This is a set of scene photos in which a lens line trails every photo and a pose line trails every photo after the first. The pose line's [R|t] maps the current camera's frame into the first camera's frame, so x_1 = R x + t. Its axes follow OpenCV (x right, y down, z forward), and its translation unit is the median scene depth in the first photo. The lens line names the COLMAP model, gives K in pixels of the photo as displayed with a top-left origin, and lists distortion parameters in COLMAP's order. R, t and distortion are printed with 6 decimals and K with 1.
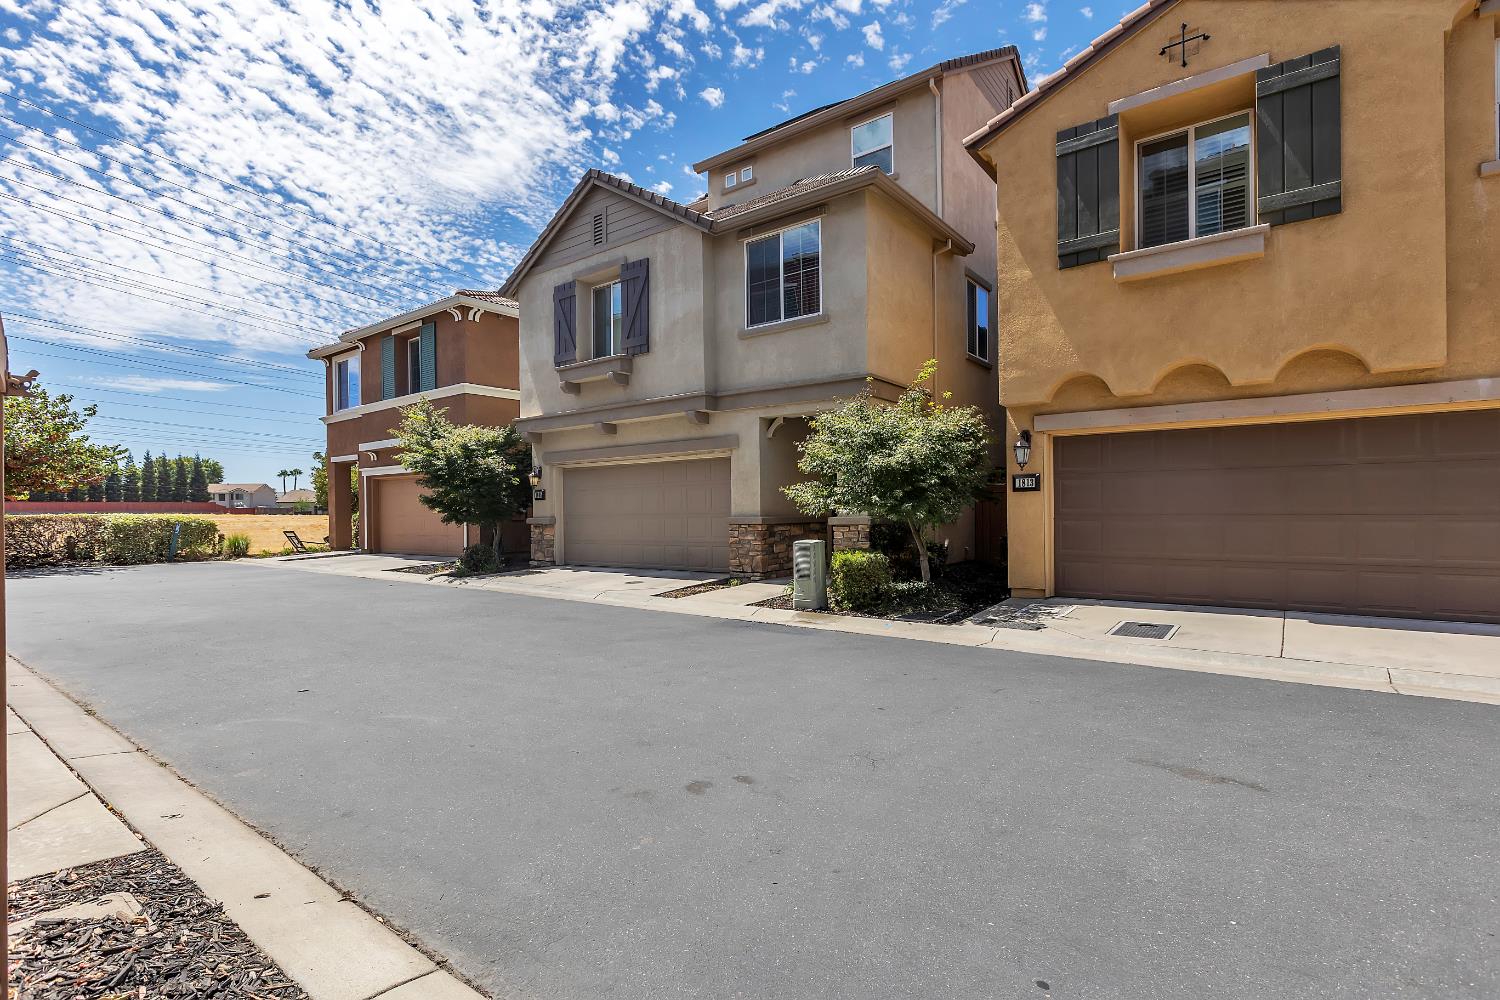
lens RADIAL K [[703.9, 0, 762.7], [0, 703.9, 513.1], [0, 0, 1]] dist [-0.009884, 0.000824]
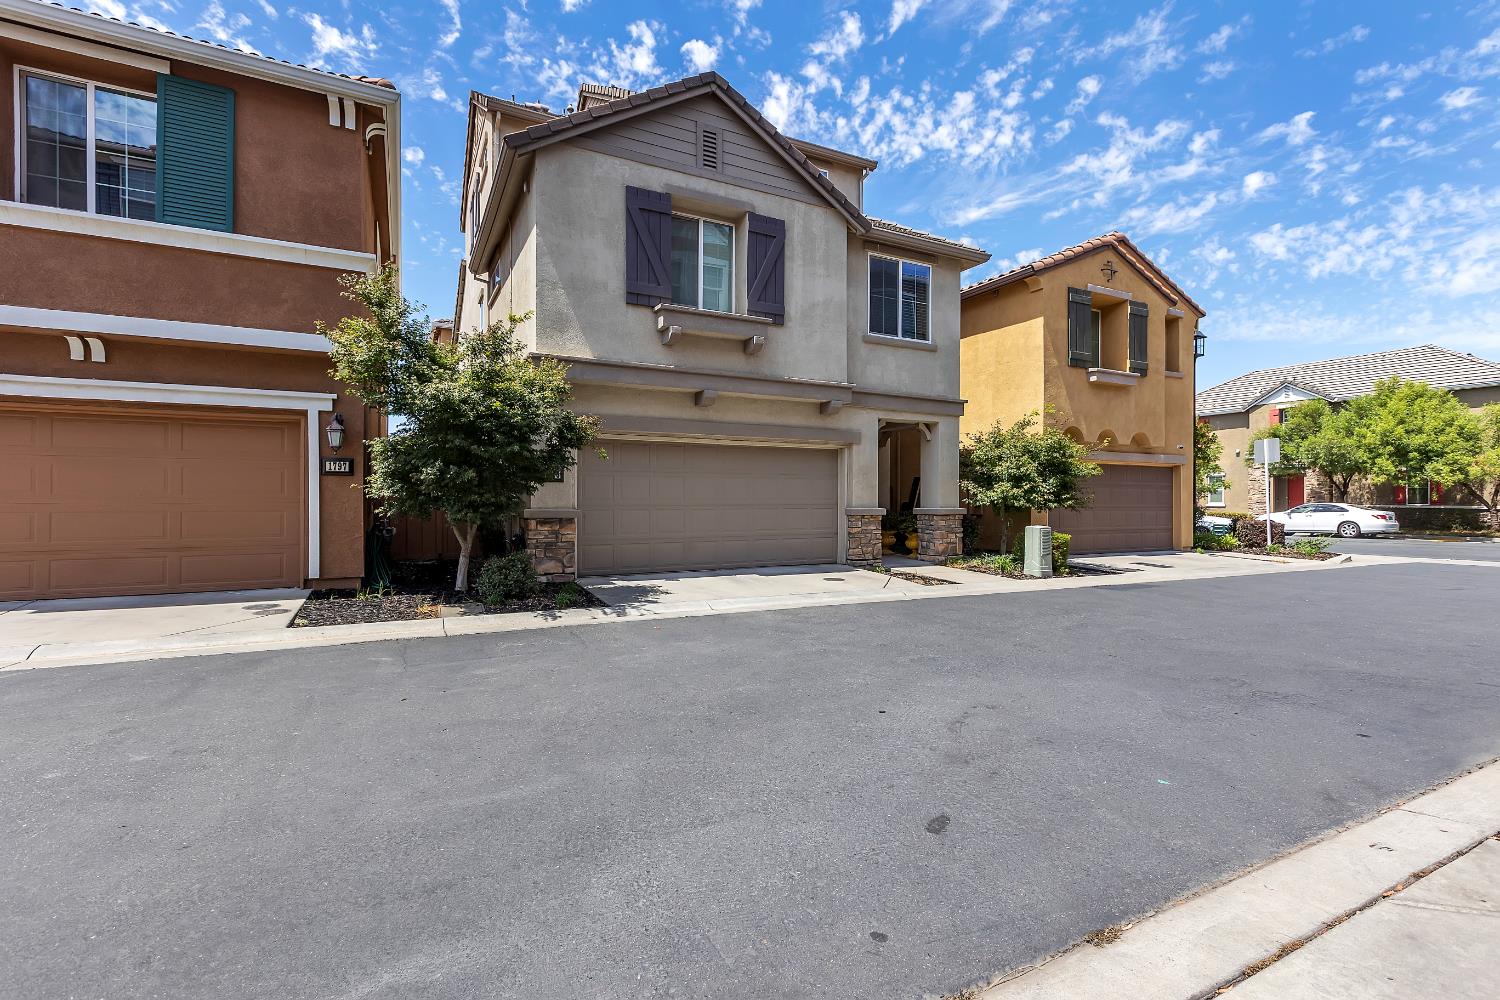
lens RADIAL K [[673.6, 0, 756.4], [0, 673.6, 496.5], [0, 0, 1]] dist [0.003117, -0.002142]
pose [[0.438305, 0.017791, 0.898650, -1.021984], [-0.005838, 0.999839, -0.016947, 0.005997], [-0.898807, 0.002182, 0.438339, 0.701472]]
